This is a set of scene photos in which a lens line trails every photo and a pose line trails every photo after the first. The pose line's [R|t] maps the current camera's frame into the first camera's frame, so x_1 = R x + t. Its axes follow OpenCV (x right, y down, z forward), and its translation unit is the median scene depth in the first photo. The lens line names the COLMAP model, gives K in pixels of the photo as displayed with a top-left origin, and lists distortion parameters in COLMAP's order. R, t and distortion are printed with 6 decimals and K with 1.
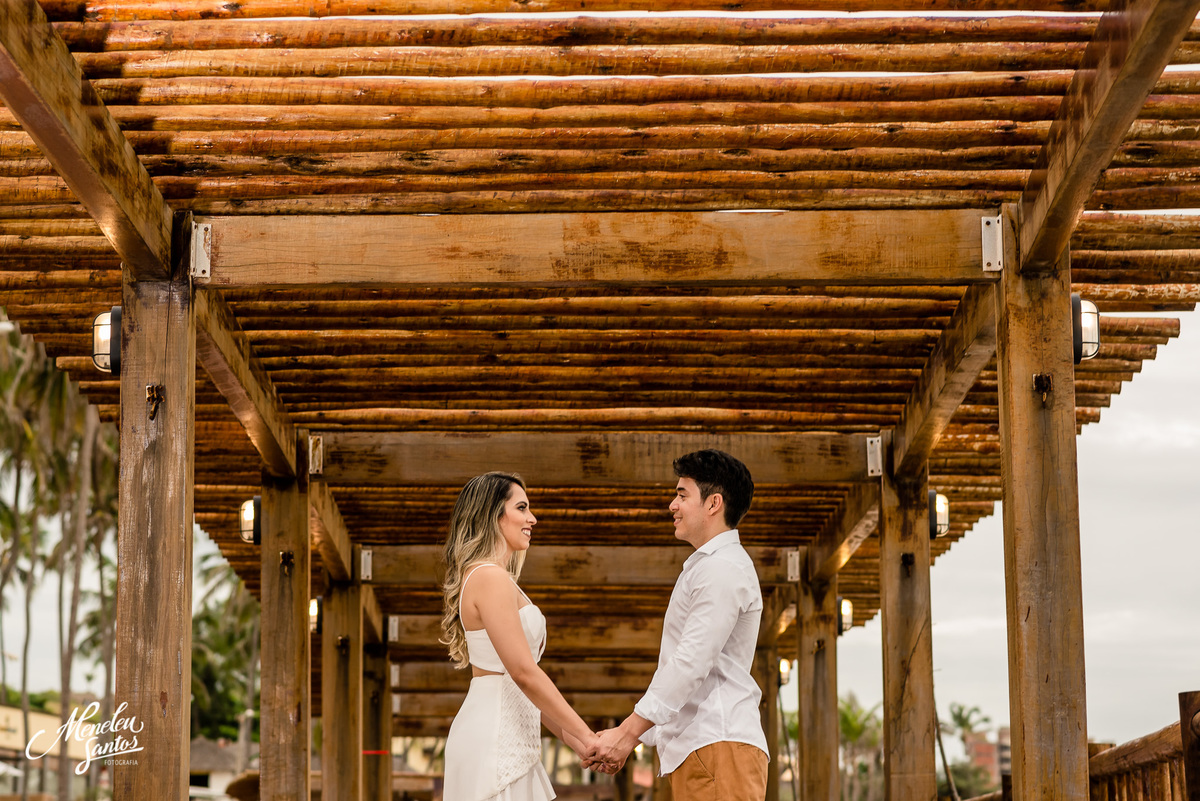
lens RADIAL K [[3225.8, 0, 598.0], [0, 3225.8, 395.0], [0, 0, 1]] dist [0.056425, 0.000000]
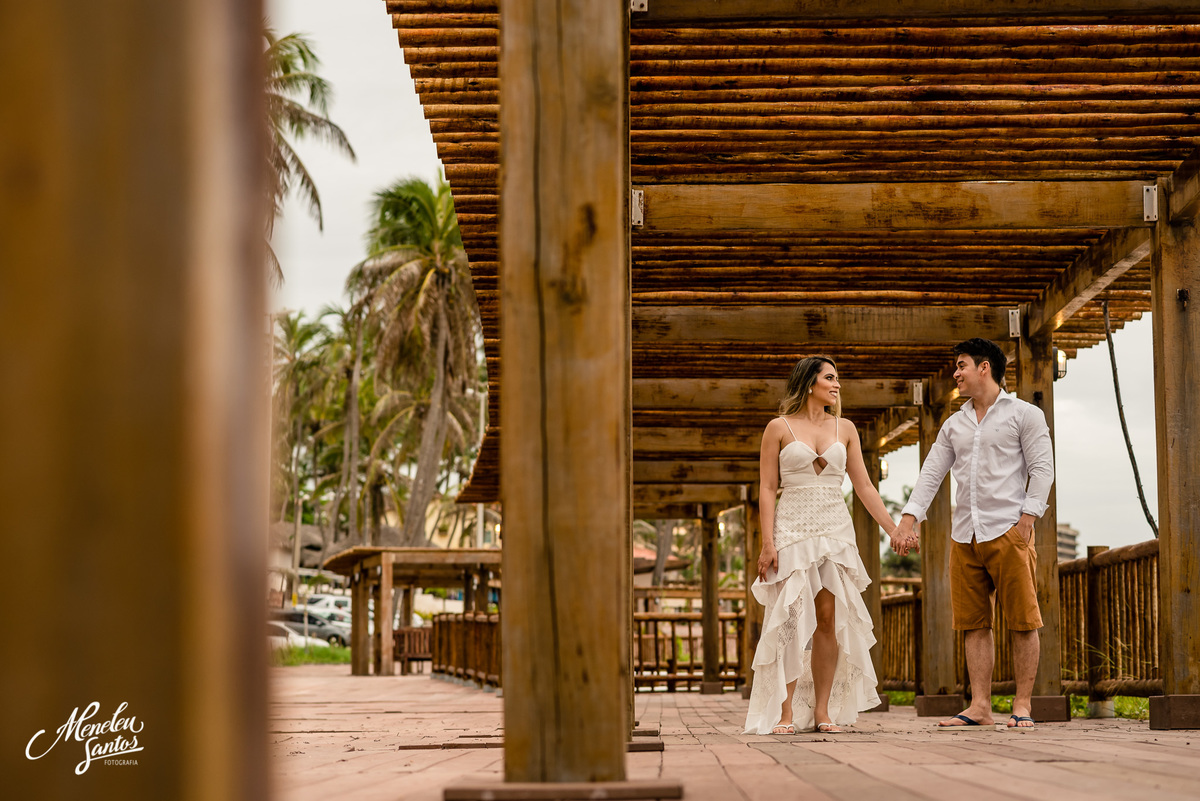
lens RADIAL K [[2894.8, 0, 605.2], [0, 2894.8, 403.4], [0, 0, 1]] dist [-0.008799, 0.000000]
pose [[0.999955, -0.001674, 0.009327, -0.119537], [0.001050, 0.997785, 0.066516, -0.034484], [-0.009418, -0.066503, 0.997742, -0.303676]]
